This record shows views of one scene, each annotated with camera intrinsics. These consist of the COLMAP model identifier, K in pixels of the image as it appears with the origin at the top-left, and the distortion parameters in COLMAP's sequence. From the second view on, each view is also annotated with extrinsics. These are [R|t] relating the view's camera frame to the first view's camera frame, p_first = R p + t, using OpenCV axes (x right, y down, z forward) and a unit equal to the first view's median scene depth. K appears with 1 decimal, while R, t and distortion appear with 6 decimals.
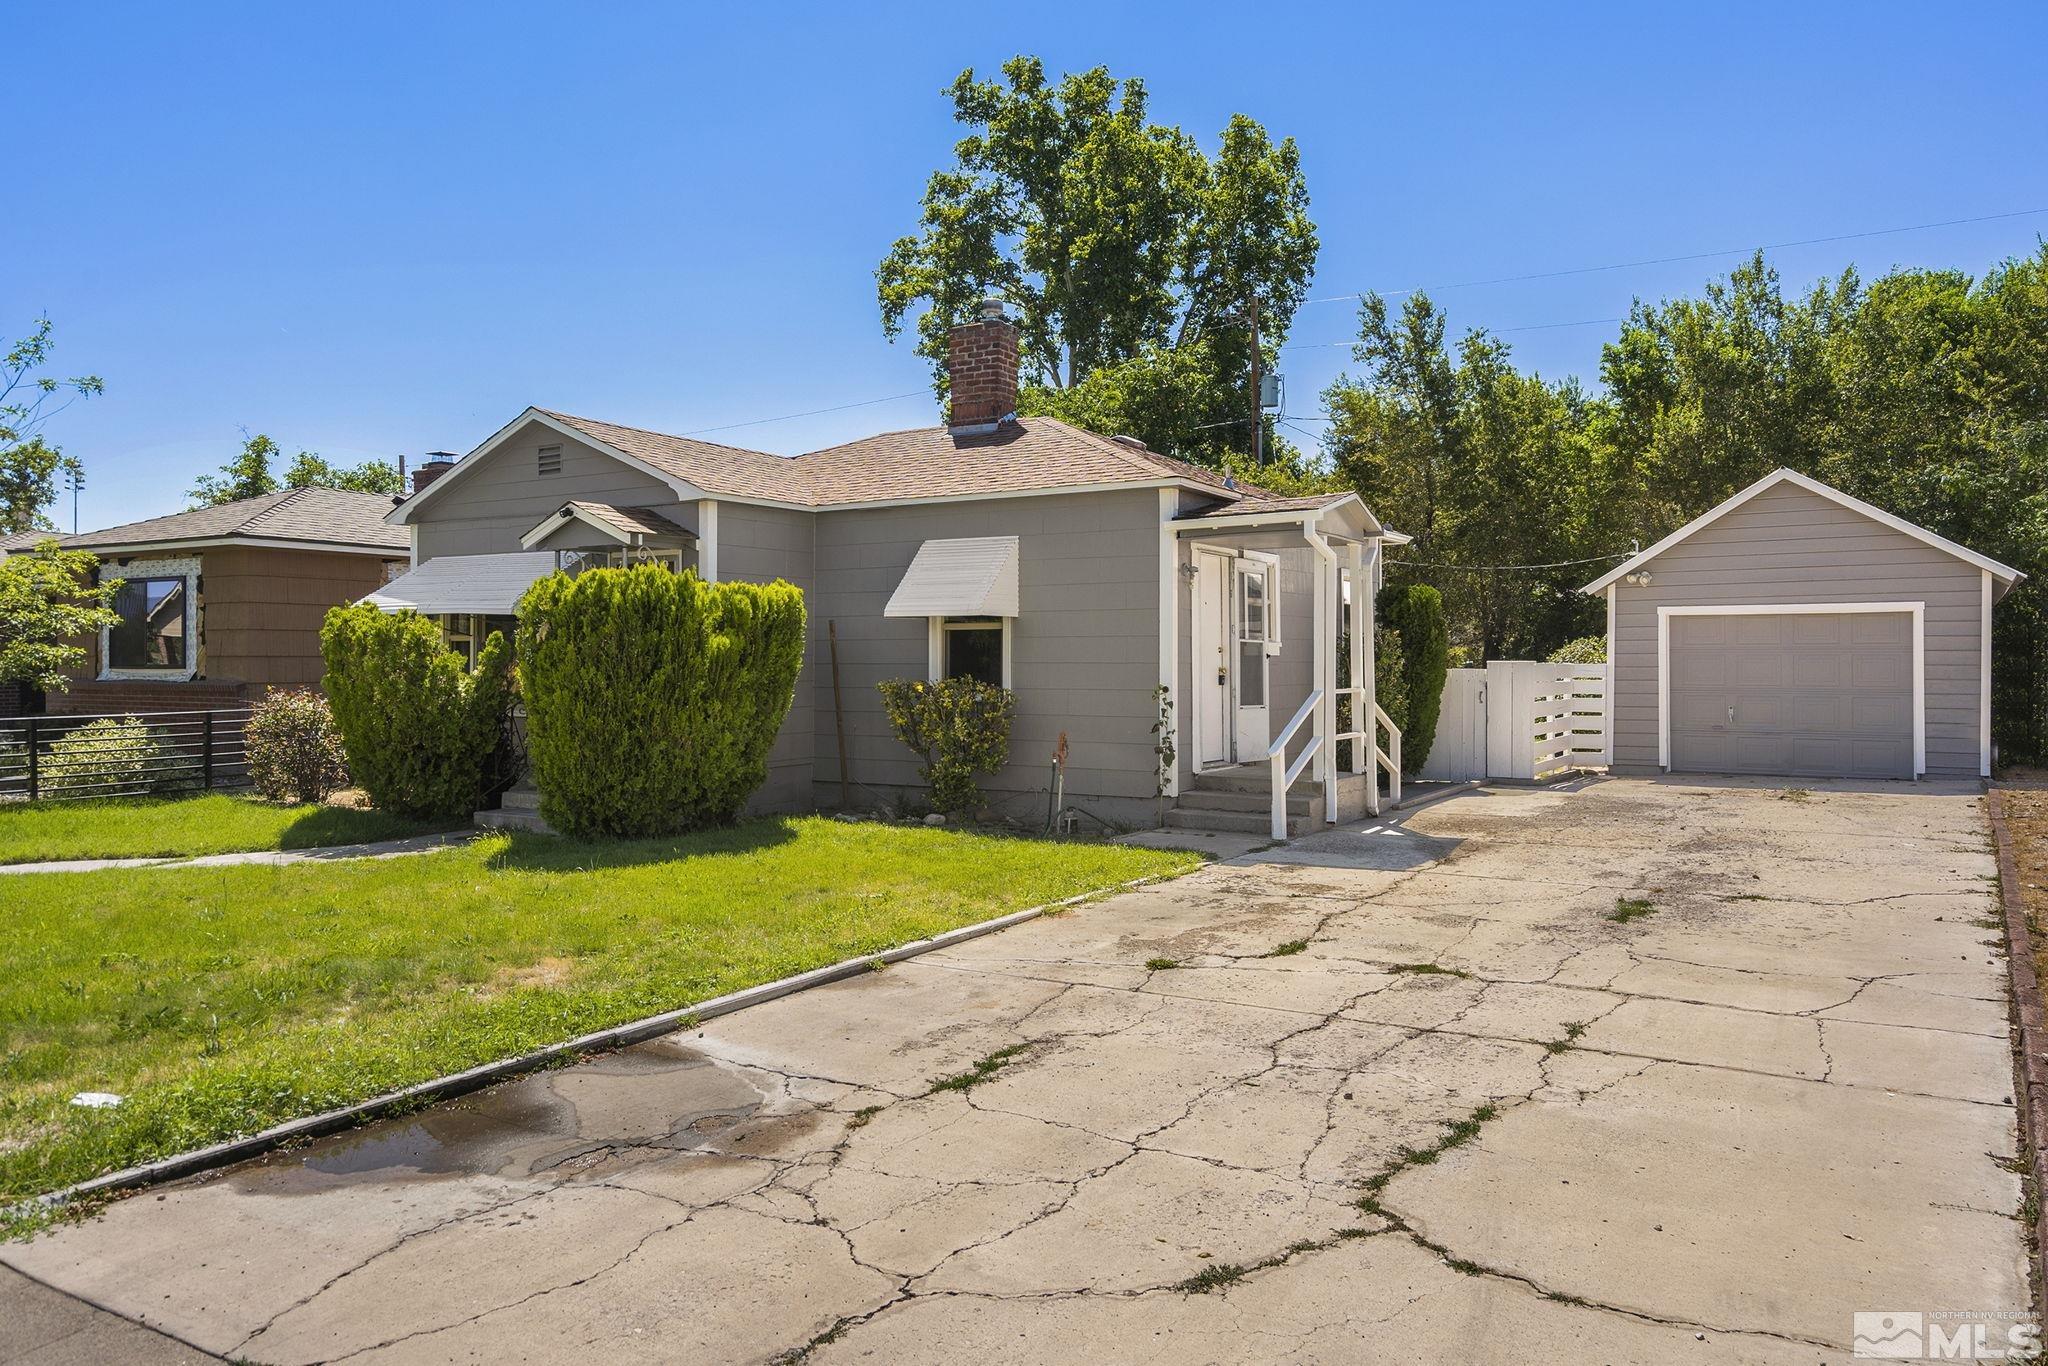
lens RADIAL K [[1319.4, 0, 1024.0], [0, 1319.4, 683.0], [0, 0, 1]] dist [0.001966, 0.001262]
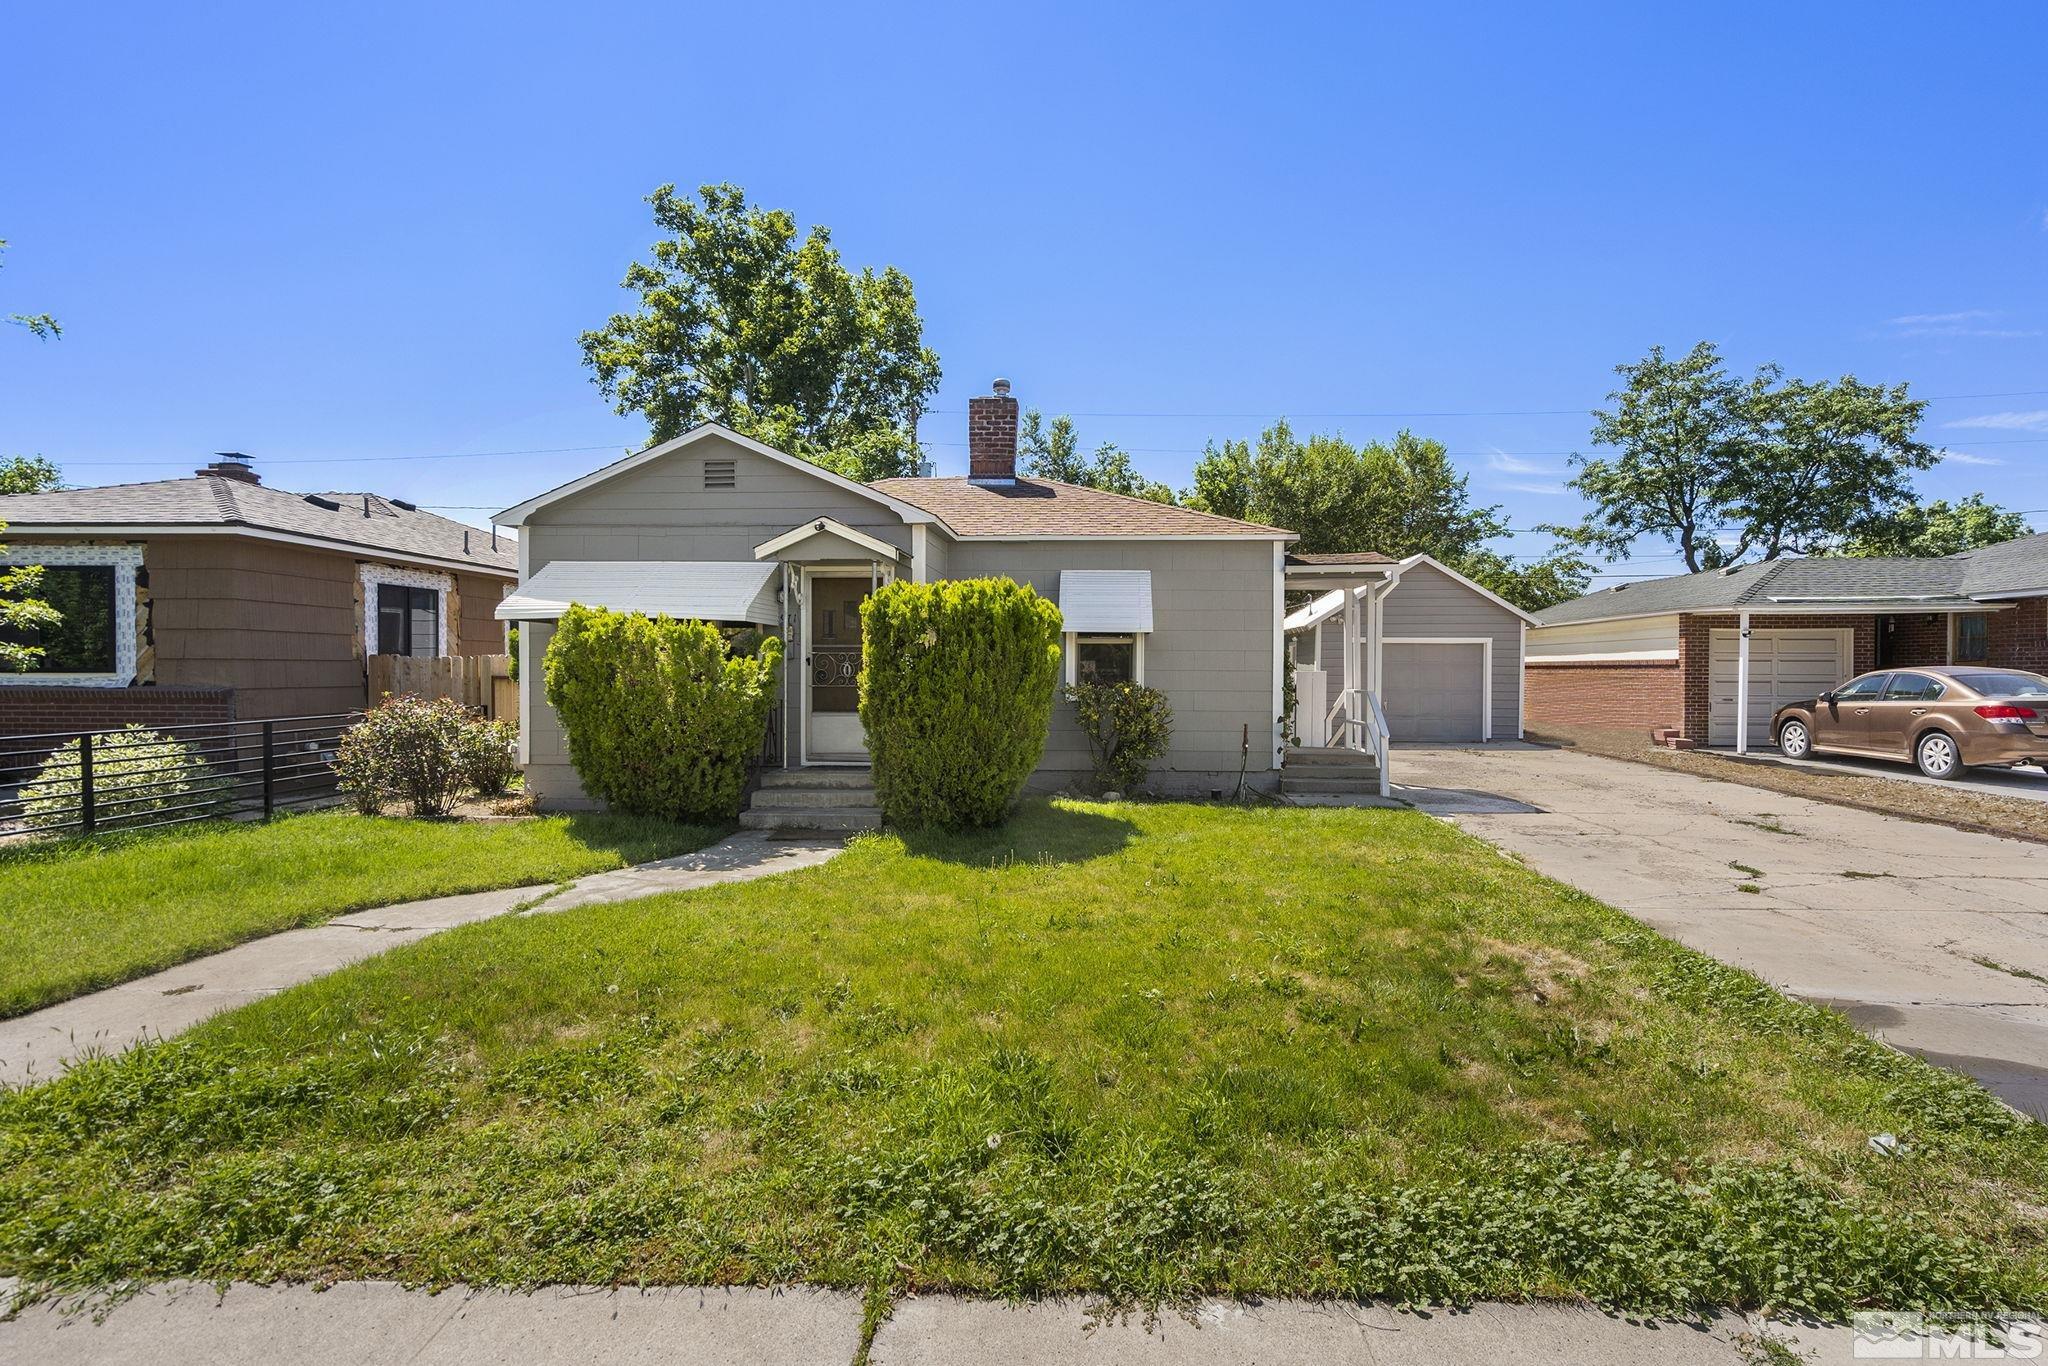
lens RADIAL K [[940.6, 0, 1023.9], [0, 940.6, 708.1], [0, 0, 1]] dist [-0.003517, 0.000643]
pose [[0.891526, -0.013120, 0.452780, -0.378512], [0.003243, 0.999740, 0.022584, 0.000423], [-0.452958, -0.018666, 0.891336, 0.173890]]
